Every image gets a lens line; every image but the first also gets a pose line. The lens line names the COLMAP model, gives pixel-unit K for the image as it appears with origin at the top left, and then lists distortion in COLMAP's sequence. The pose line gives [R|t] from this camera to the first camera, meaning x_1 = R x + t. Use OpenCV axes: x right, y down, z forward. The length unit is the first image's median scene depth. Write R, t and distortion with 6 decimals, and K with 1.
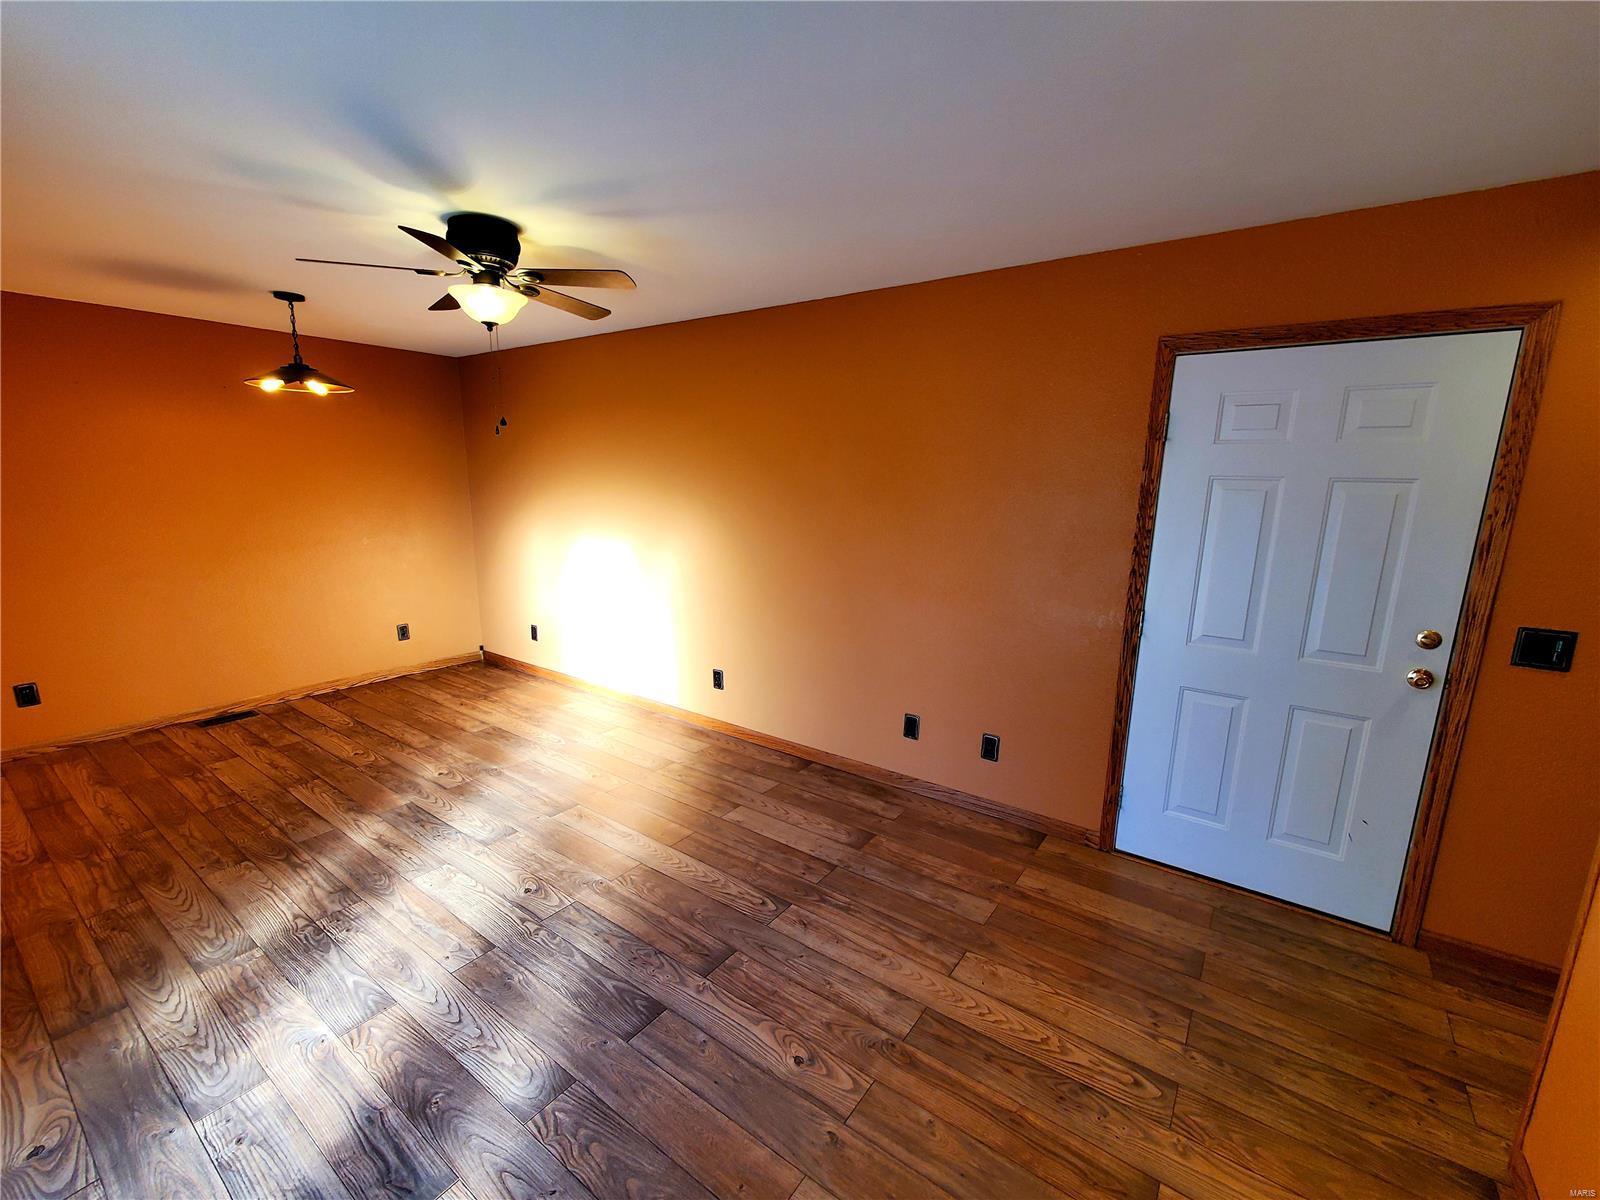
lens RADIAL K [[659.8, 0, 797.0], [0, 659.8, 602.8], [0, 0, 1]] dist [0.002882, -0.000022]
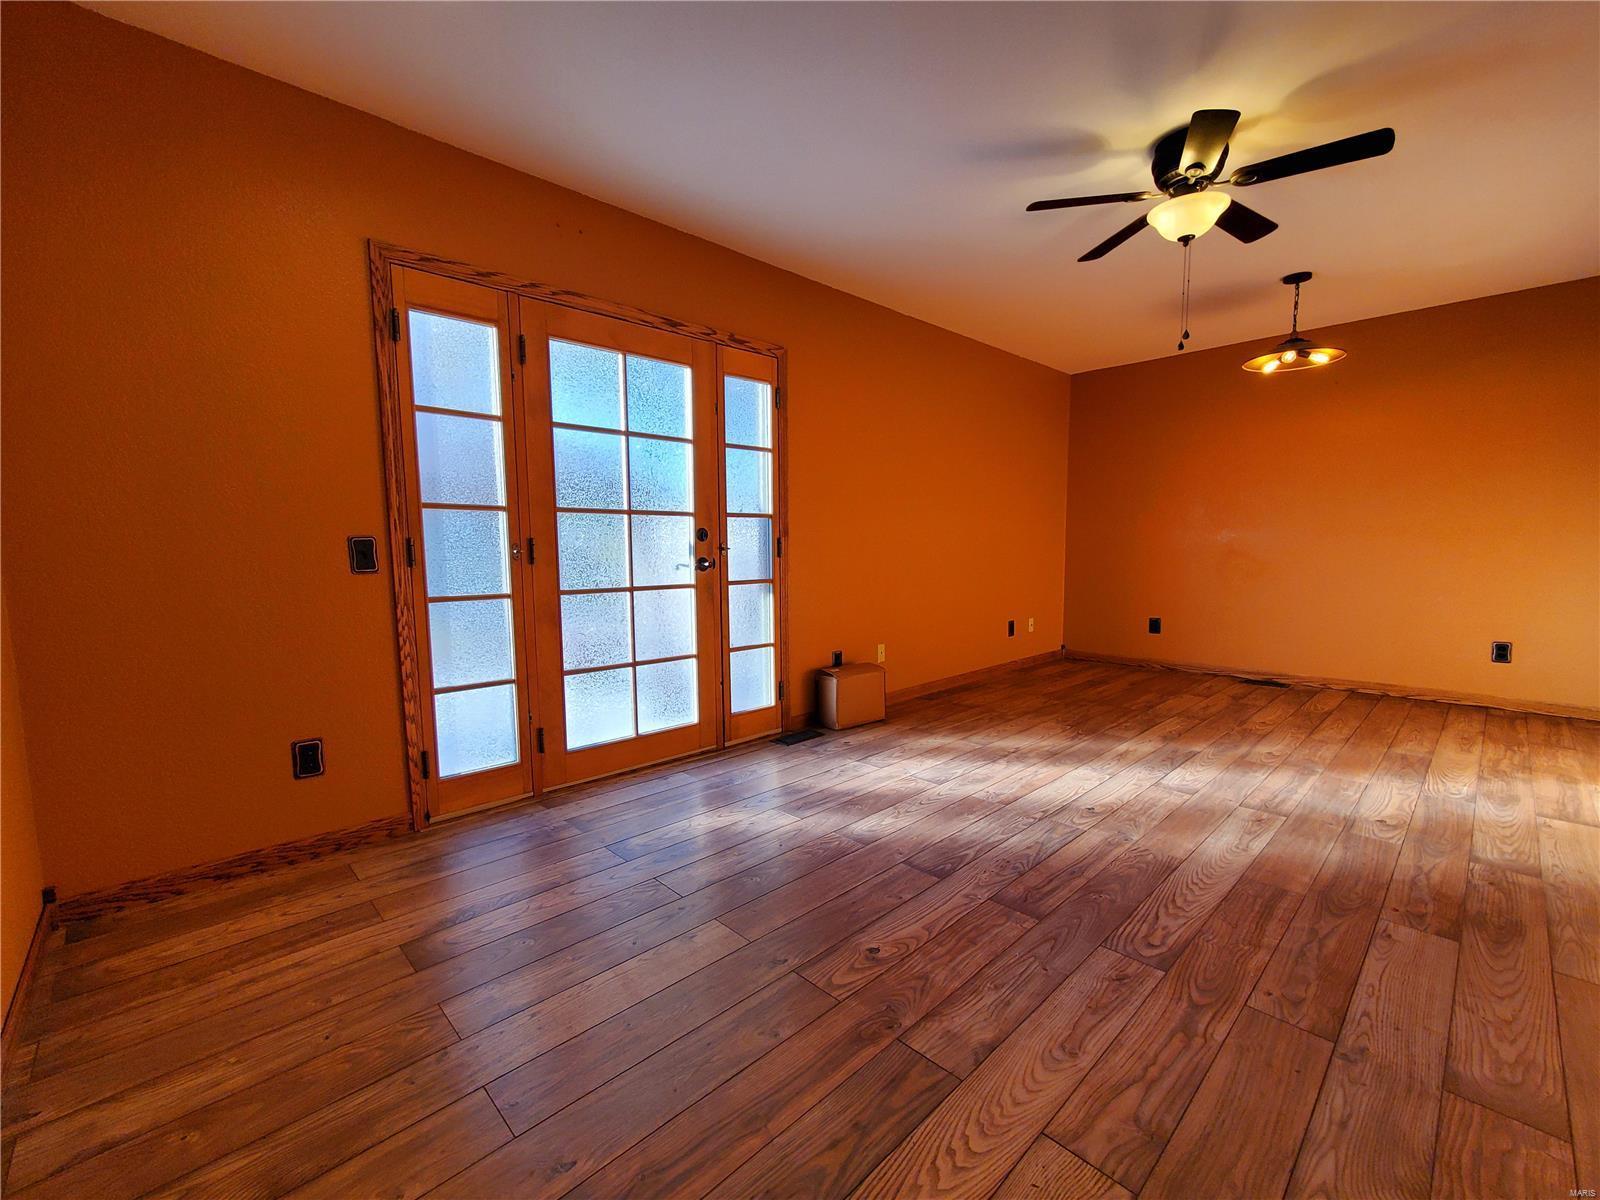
lens RADIAL K [[659.8, 0, 802.6], [0, 659.8, 592.7], [0, 0, 1]] dist [0.002882, -0.000022]
pose [[-0.146548, 0.070016, -0.986723, 0.672832], [-0.174400, 0.980038, 0.095444, 0.108468], [0.973709, 0.186072, -0.131412, 0.715261]]
